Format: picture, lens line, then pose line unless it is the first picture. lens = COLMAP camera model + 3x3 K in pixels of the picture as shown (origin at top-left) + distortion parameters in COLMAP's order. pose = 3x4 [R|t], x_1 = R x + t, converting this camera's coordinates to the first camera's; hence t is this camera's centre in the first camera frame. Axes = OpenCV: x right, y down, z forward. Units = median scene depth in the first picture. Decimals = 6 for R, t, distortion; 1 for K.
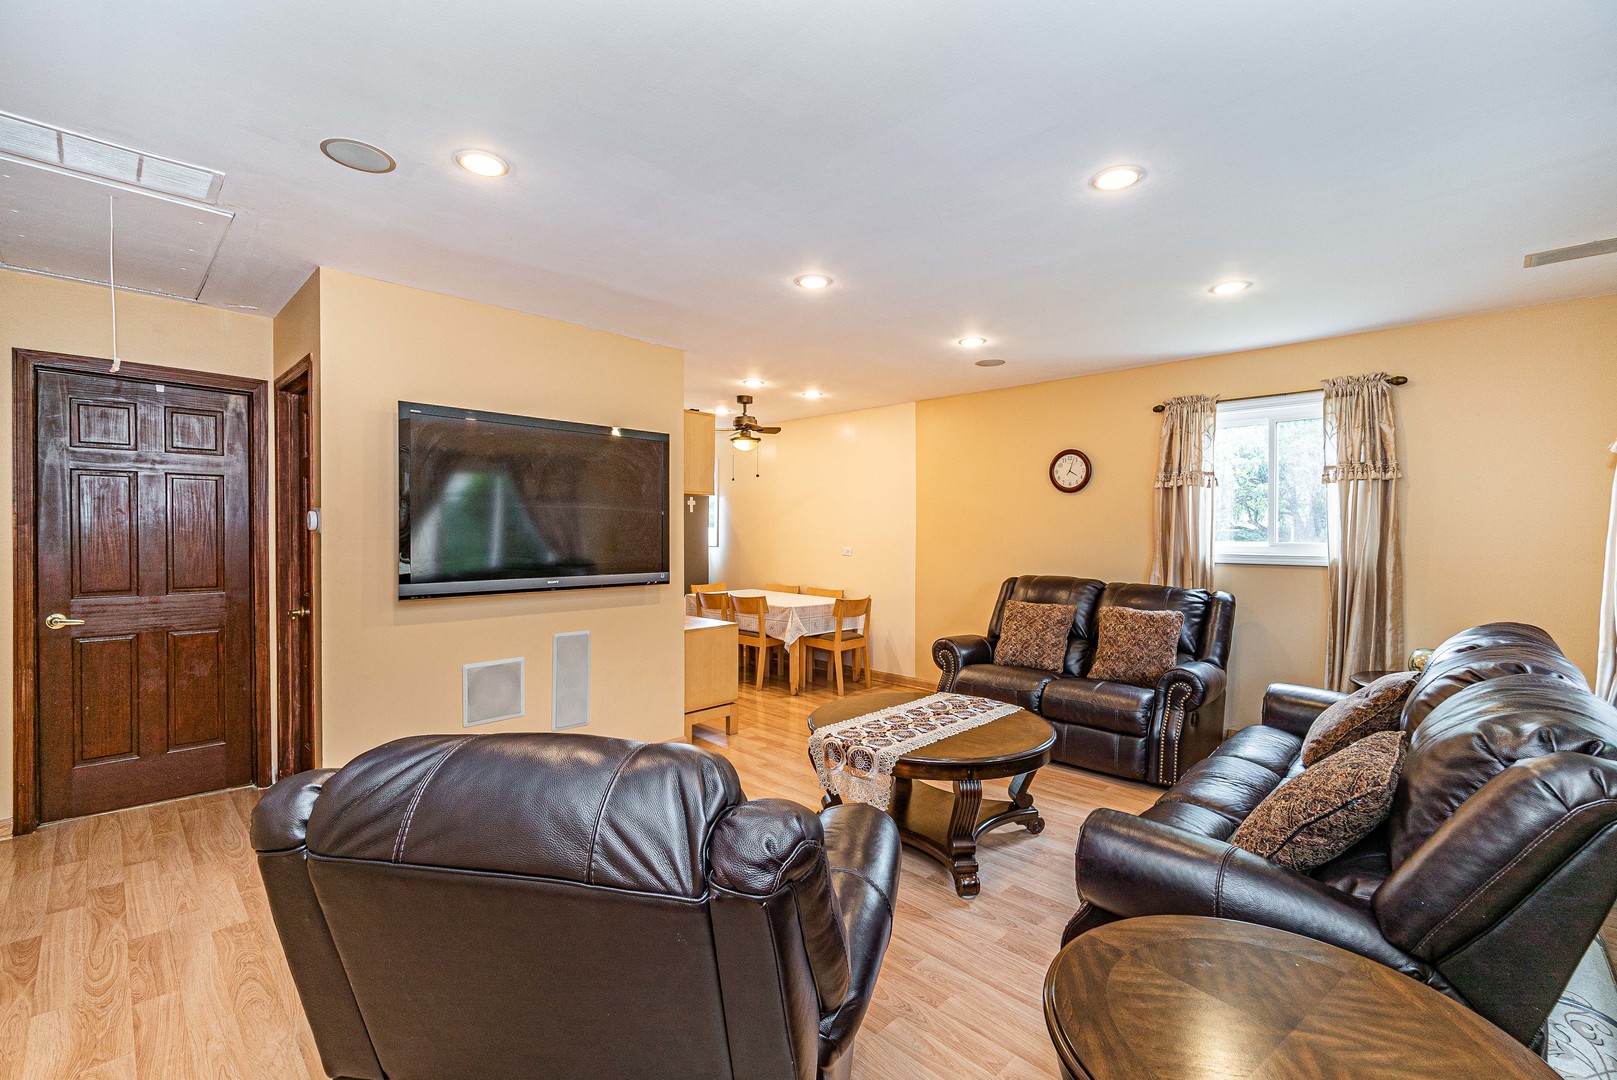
lens RADIAL K [[718.0, 0, 808.5], [0, 718.0, 540.0], [0, 0, 1]] dist [0.000368, 0.000025]
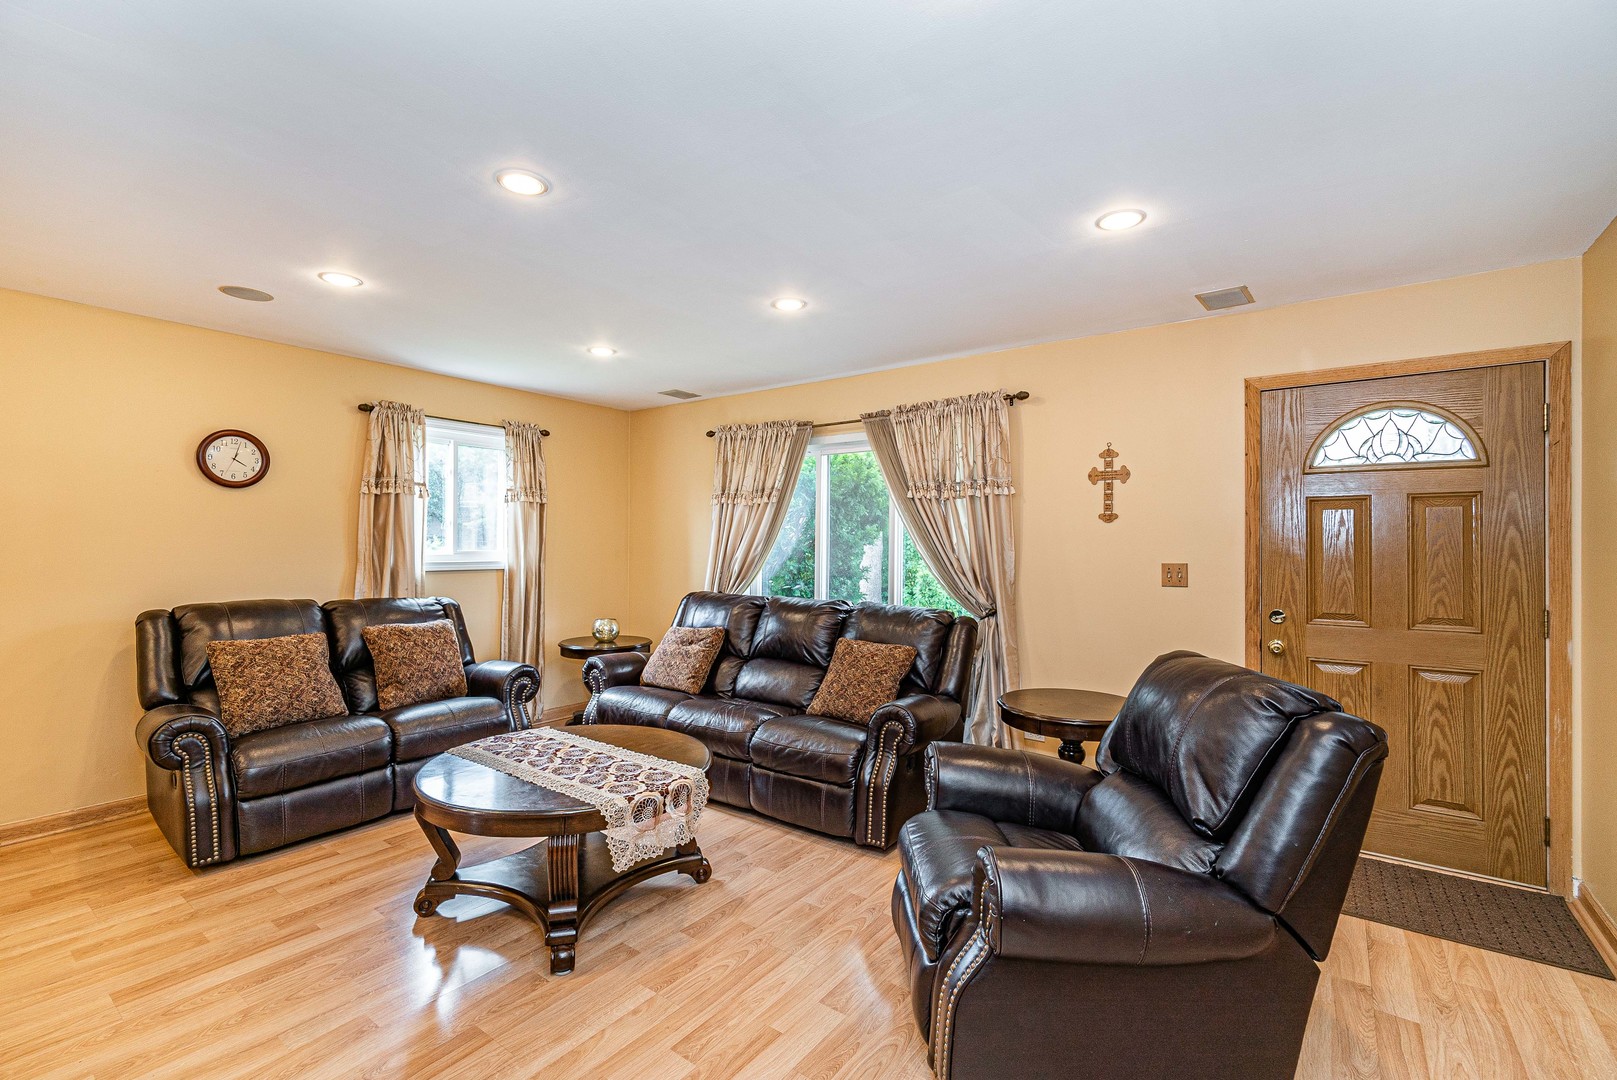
lens RADIAL K [[696.1, 0, 808.5], [0, 696.1, 540.0], [0, 0, 1]] dist [0.000935, -0.000054]
pose [[-0.143314, 0.001378, 0.989676, -0.502847], [0.006751, 0.999977, -0.000415, -0.008908], [-0.989654, 0.006622, -0.143320, 0.593141]]
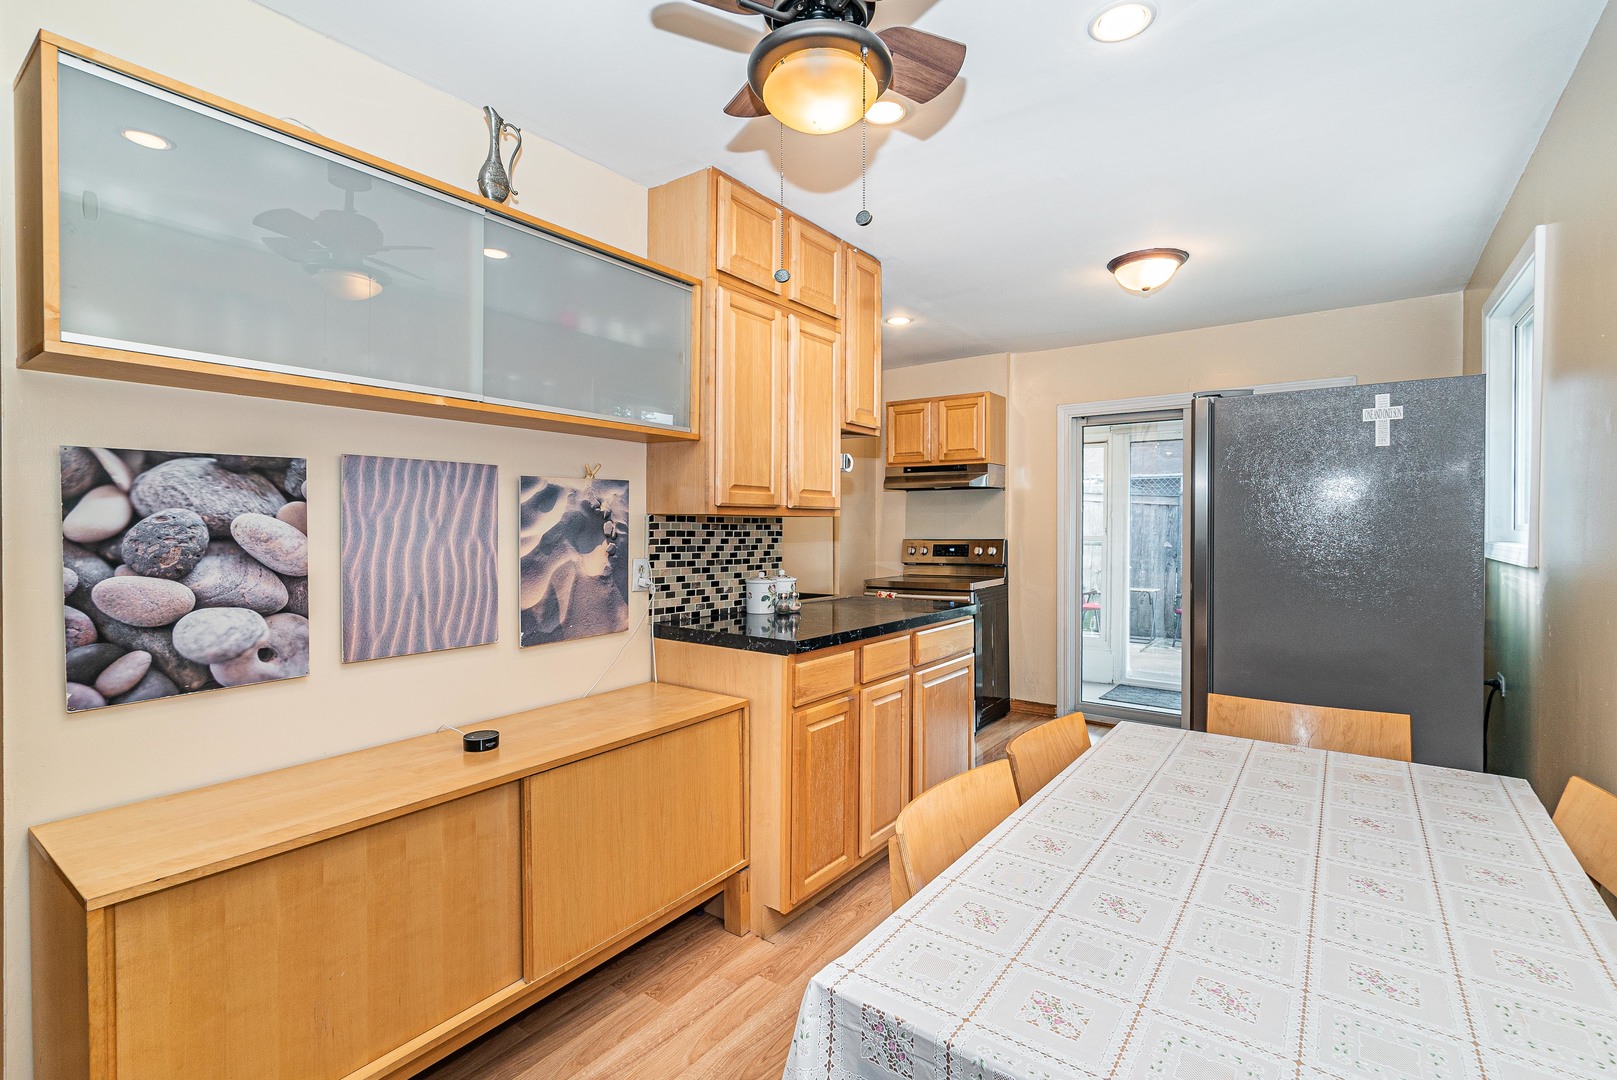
lens RADIAL K [[741.0, 0, 808.5], [0, 741.0, 540.0], [0, 0, 1]] dist [-0.000001, 0.000077]
pose [[0.154338, 0.019405, -0.987828, 0.172466], [-0.015694, 0.999729, 0.017187, -0.003866], [0.987894, 0.012850, 0.154600, 1.279168]]
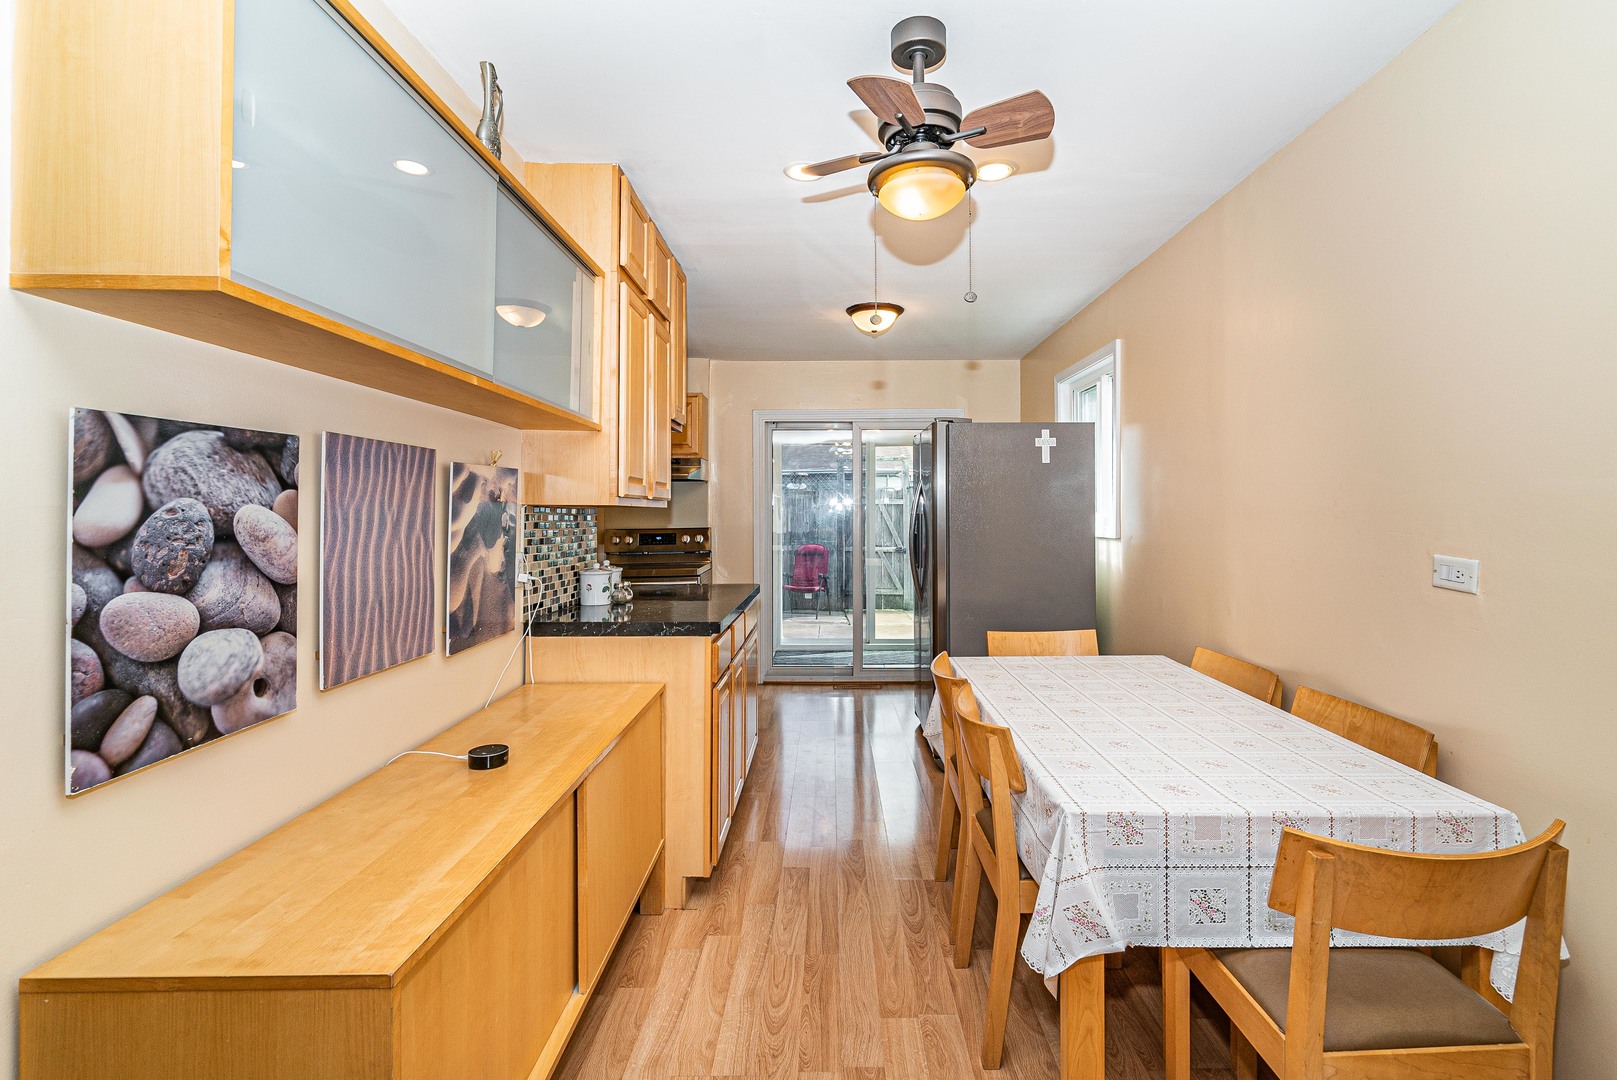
lens RADIAL K [[738.7, 0, 833.0], [0, 738.7, 507.8], [0, 0, 1]] dist [0.001513, 0.000618]
pose [[0.709305, -0.008814, -0.704846, 0.123446], [-0.006451, 0.999799, -0.018994, -0.001207], [0.704872, 0.018020, 0.709106, 1.015185]]
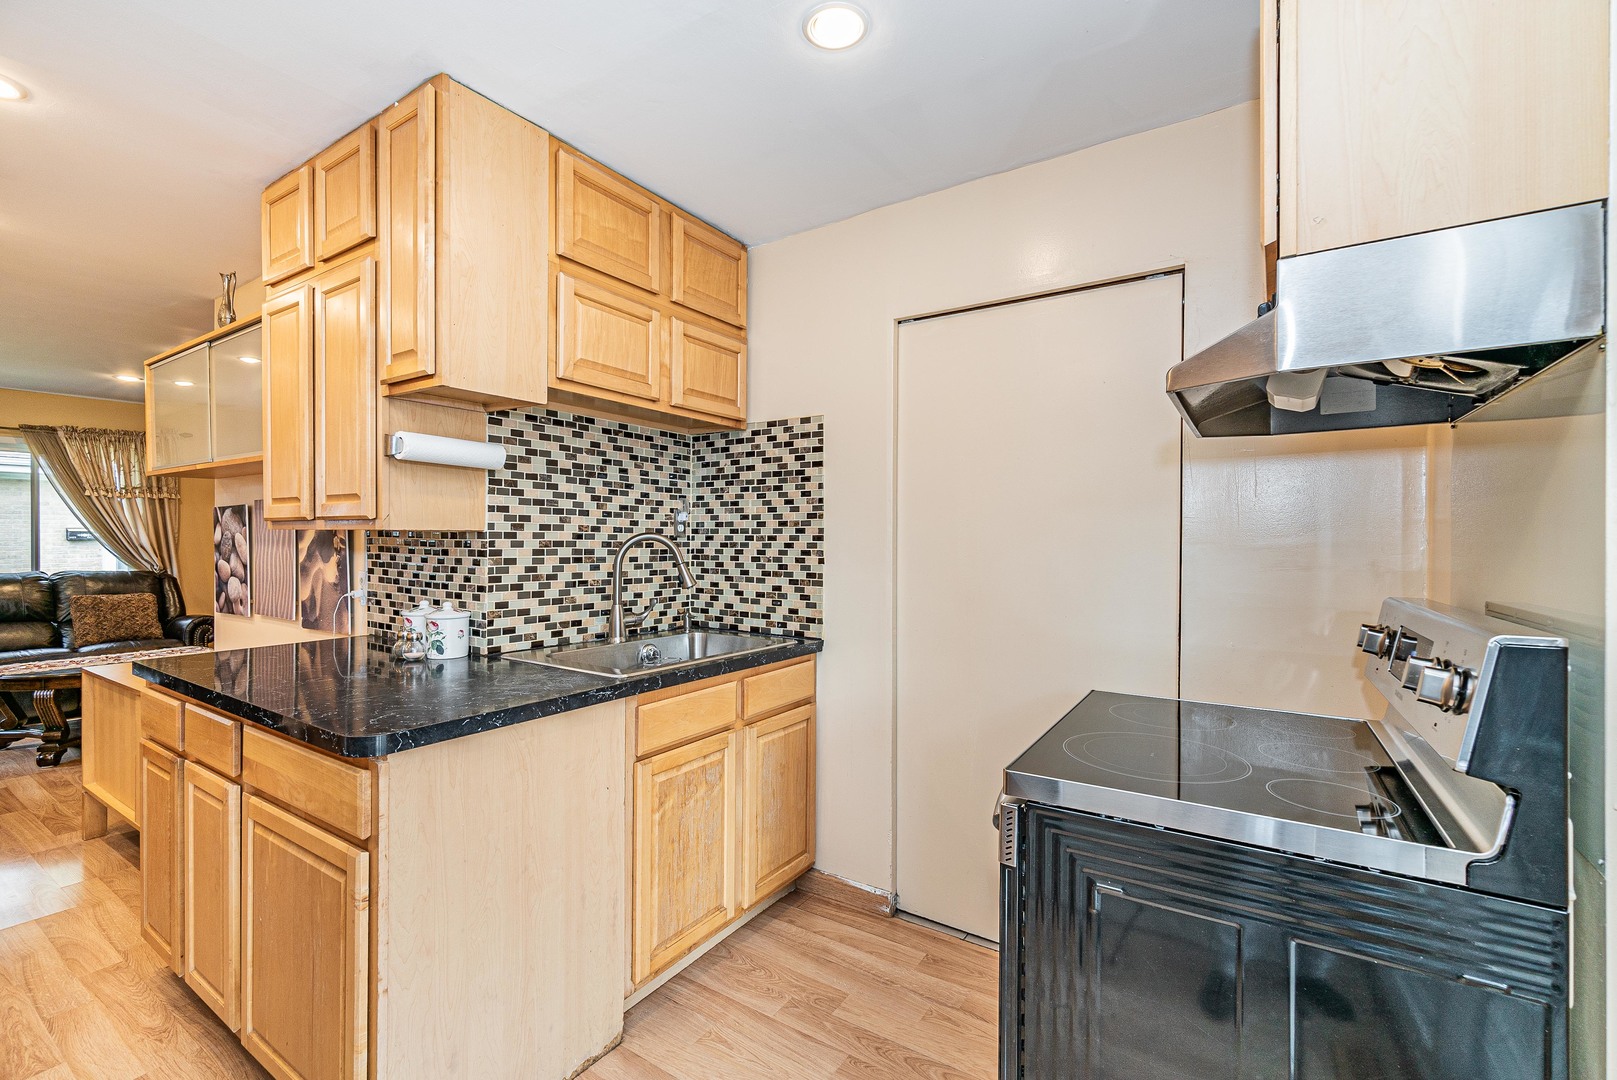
lens RADIAL K [[696.1, 0, 808.5], [0, 696.1, 540.0], [0, 0, 1]] dist [0.000935, -0.000054]
pose [[-0.979944, -0.005357, -0.199201, -0.678786], [-0.009239, 0.999785, 0.018559, -0.018210], [0.199059, 0.020027, -0.979783, 1.892354]]
